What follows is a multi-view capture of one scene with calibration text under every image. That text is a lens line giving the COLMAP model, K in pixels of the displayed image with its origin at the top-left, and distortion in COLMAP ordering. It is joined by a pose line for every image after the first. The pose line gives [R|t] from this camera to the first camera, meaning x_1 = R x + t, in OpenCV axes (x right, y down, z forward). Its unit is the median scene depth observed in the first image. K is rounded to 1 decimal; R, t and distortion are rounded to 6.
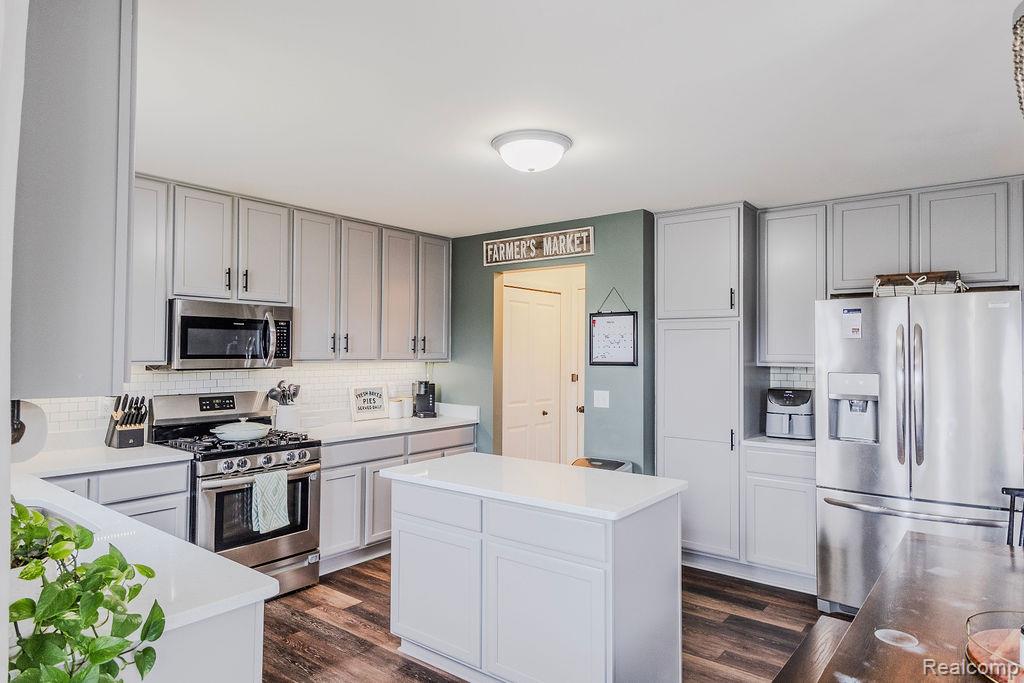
lens RADIAL K [[621.9, 0, 512.0], [0, 621.9, 341.5], [0, 0, 1]] dist [0.007446, 0.000551]
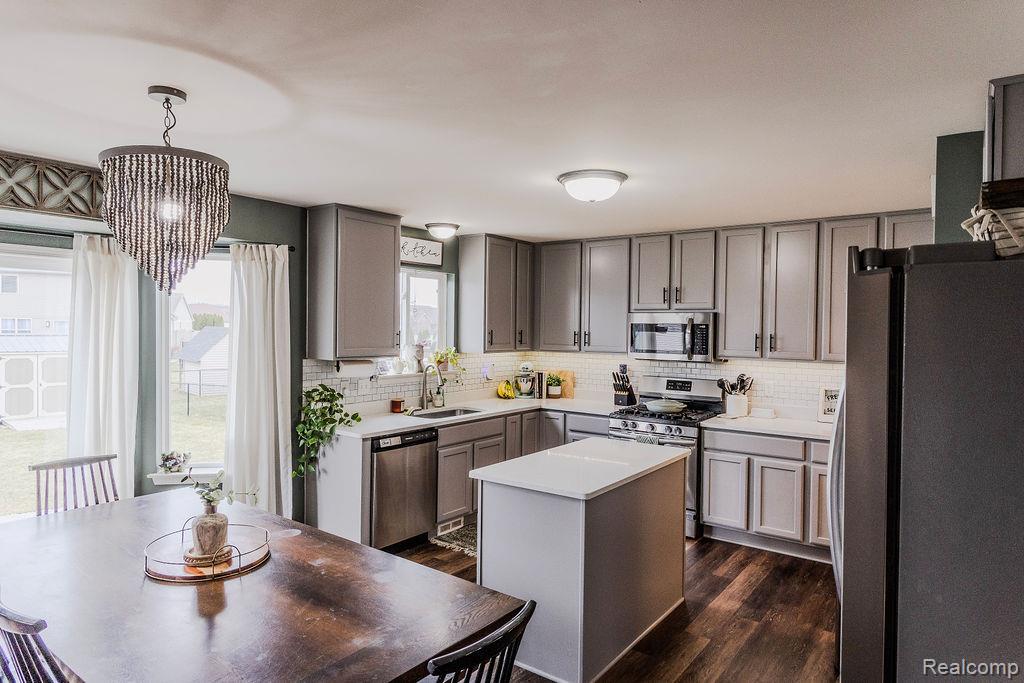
lens RADIAL K [[621.9, 0, 512.0], [0, 621.9, 341.5], [0, 0, 1]] dist [0.007446, 0.000551]
pose [[0.034349, 0.017469, -0.999257, 0.806903], [0.004704, 0.999833, 0.017641, -0.021398], [0.999399, -0.005306, 0.034261, 0.540555]]
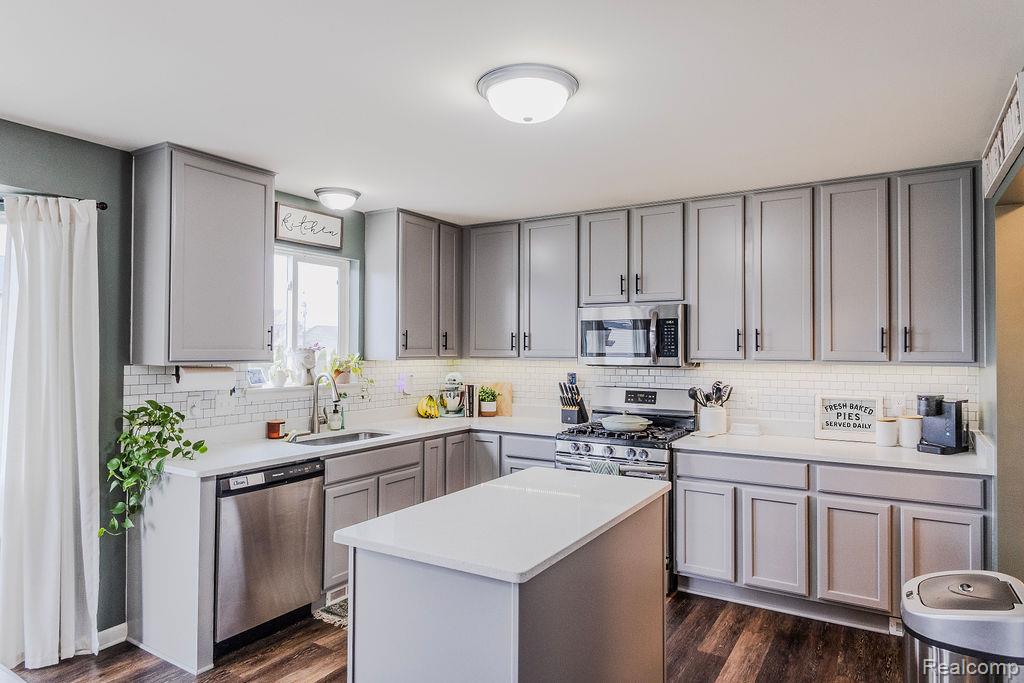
lens RADIAL K [[621.9, 0, 512.0], [0, 621.9, 341.5], [0, 0, 1]] dist [0.007446, 0.000551]
pose [[0.122954, -0.018518, -0.992240, 0.545977], [0.013617, 0.999763, -0.016971, 0.014812], [0.992319, -0.011425, 0.123177, 0.588247]]
